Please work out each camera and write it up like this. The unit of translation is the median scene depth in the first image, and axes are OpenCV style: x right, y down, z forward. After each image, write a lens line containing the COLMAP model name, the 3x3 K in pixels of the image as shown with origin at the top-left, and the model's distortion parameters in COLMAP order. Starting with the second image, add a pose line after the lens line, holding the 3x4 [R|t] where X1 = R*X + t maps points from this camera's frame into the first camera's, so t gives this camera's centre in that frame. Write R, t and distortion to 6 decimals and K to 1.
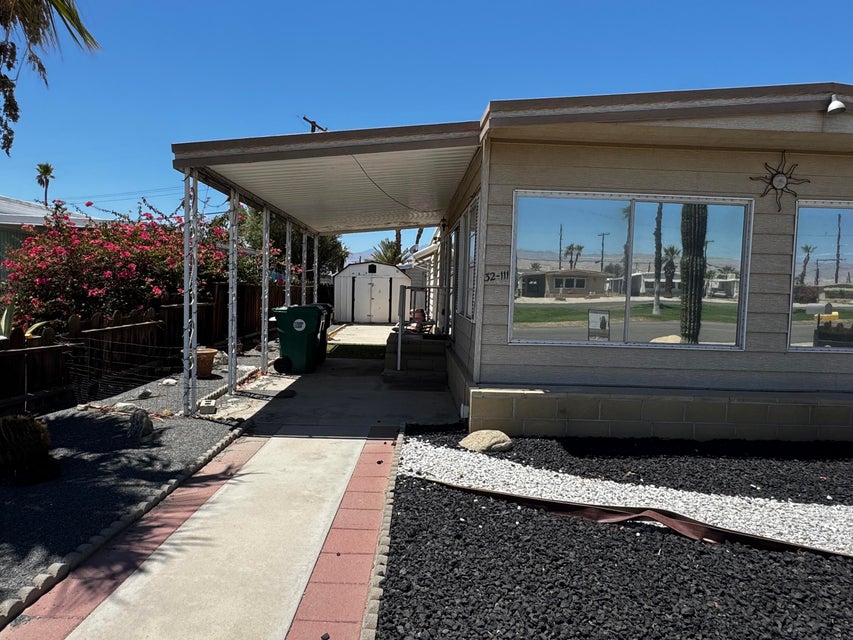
lens RADIAL K [[567.4, 0, 426.5], [0, 567.4, 320.0], [0, 0, 1]] dist [0.000114, -0.000210]
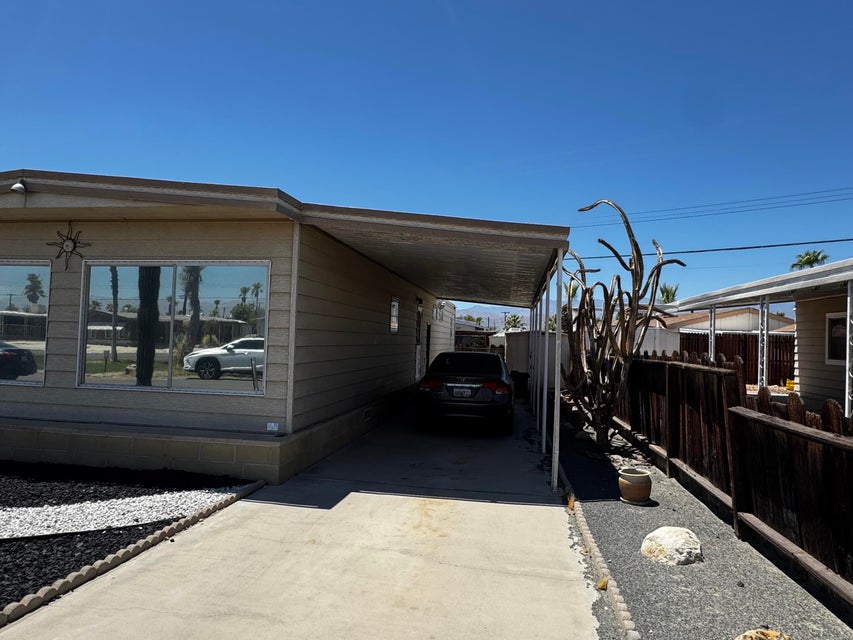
lens RADIAL K [[533.6, 0, 425.4], [0, 533.6, 321.8], [0, 0, 1]] dist [0.003135, 0.000615]
pose [[0.981229, -0.006585, -0.192735, 1.549405], [-0.016005, 0.993188, -0.115416, 0.036924], [0.192182, 0.116334, 0.974440, 0.047684]]
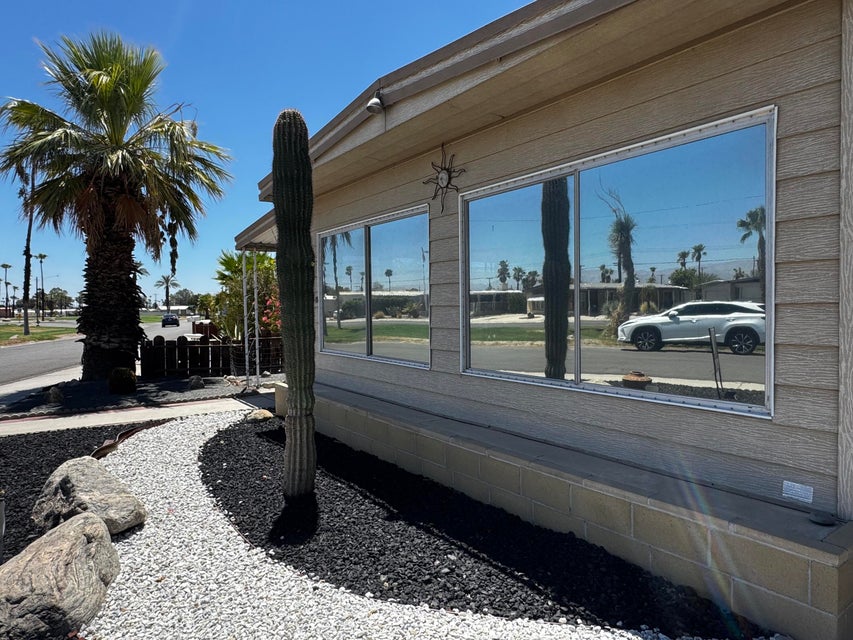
lens RADIAL K [[533.6, 0, 425.4], [0, 533.6, 321.8], [0, 0, 1]] dist [0.003135, 0.000615]
pose [[0.562003, -0.012023, -0.827048, 1.255820], [-0.032017, 0.998829, -0.036277, 0.009322], [0.826515, 0.046867, 0.560960, 0.506860]]
